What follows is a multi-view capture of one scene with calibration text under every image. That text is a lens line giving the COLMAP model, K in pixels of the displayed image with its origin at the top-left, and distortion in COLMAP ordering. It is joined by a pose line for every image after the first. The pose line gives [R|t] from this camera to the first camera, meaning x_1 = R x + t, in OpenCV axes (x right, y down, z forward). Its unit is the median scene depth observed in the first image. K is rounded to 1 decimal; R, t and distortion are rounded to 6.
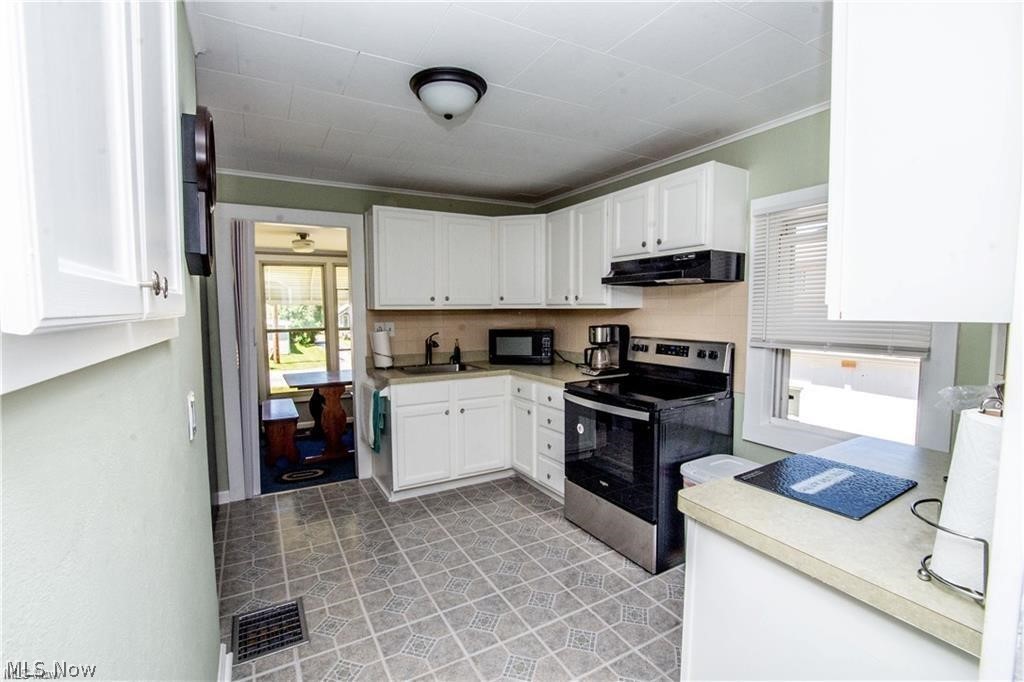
lens RADIAL K [[459.0, 0, 510.1], [0, 459.0, 337.6], [0, 0, 1]] dist [-0.001165, 0.000150]
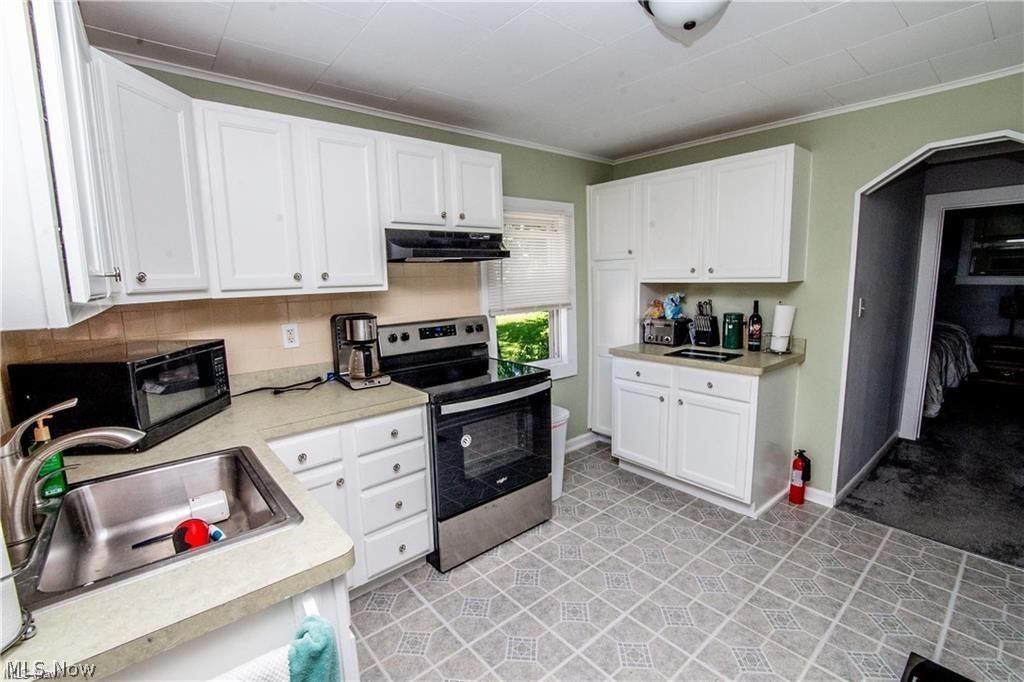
lens RADIAL K [[459.0, 0, 510.2], [0, 459.0, 337.9], [0, 0, 1]] dist [-0.001165, 0.000150]
pose [[-0.173848, -0.123699, 0.976973, -0.625764], [0.098924, 0.984868, 0.142301, -0.084249], [-0.979791, 0.121385, -0.158981, 1.048266]]
